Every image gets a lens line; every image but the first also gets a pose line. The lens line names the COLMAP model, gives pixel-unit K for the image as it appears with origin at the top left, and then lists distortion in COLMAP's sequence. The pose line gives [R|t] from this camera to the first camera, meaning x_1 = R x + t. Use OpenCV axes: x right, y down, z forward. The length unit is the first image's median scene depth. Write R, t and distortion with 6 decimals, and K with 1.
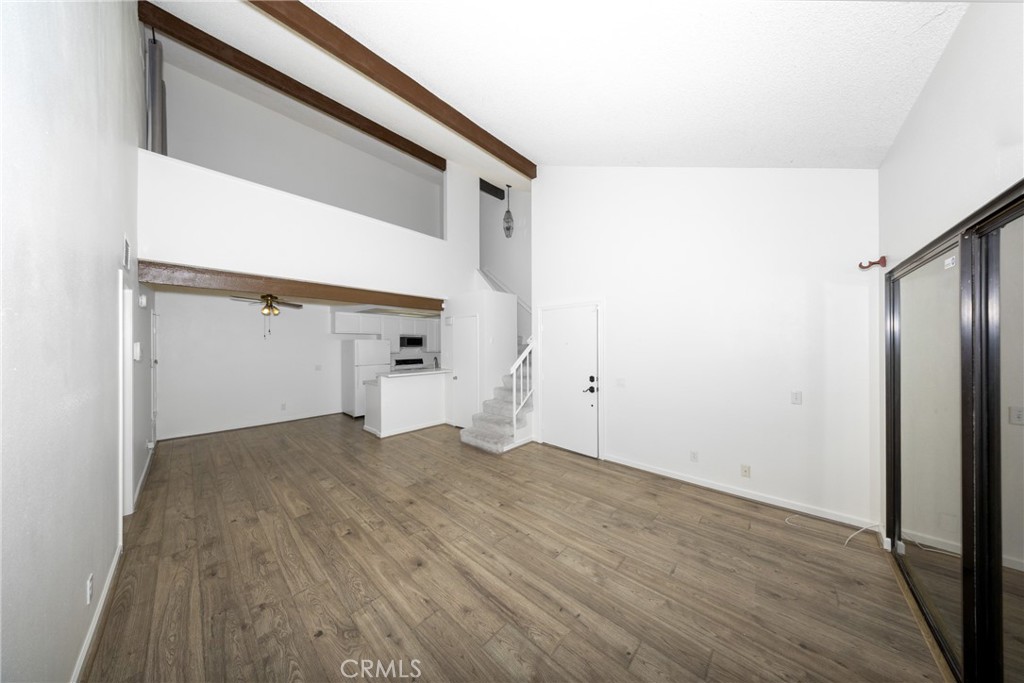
lens RADIAL K [[297.8, 0, 512.0], [0, 297.8, 341.5], [0, 0, 1]] dist [0.000360, 0.000031]
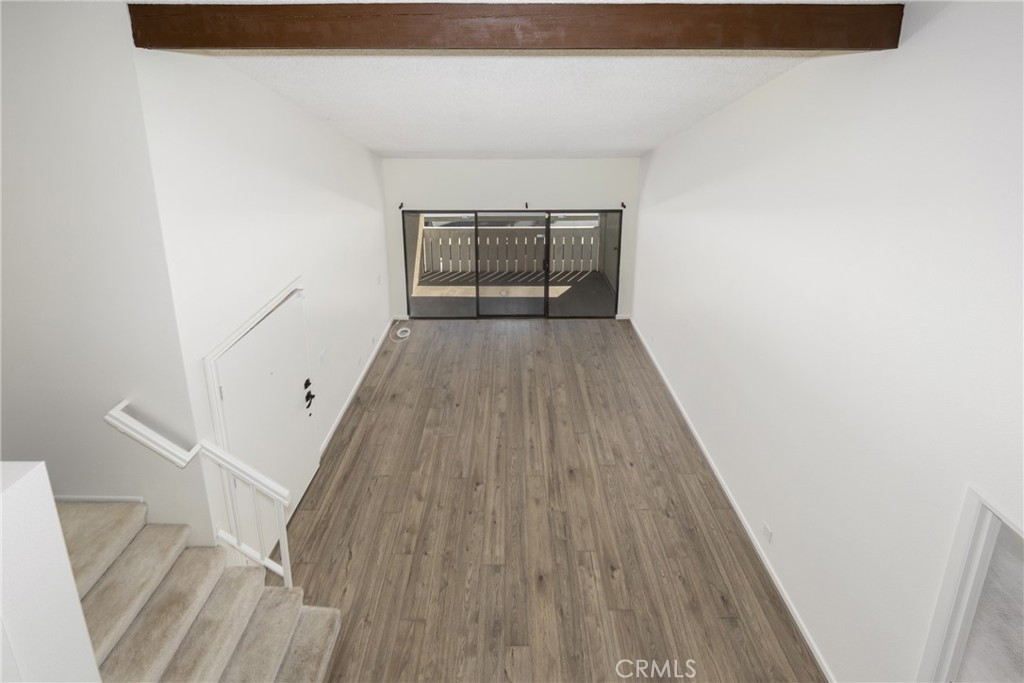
lens RADIAL K [[297.8, 0, 512.0], [0, 297.8, 341.5], [0, 0, 1]] dist [0.000360, 0.000031]
pose [[-0.701482, -0.466596, 0.538712, -0.485047], [-0.012198, 0.763639, 0.645529, -0.525626], [-0.712583, 0.446255, -0.541371, 1.398720]]
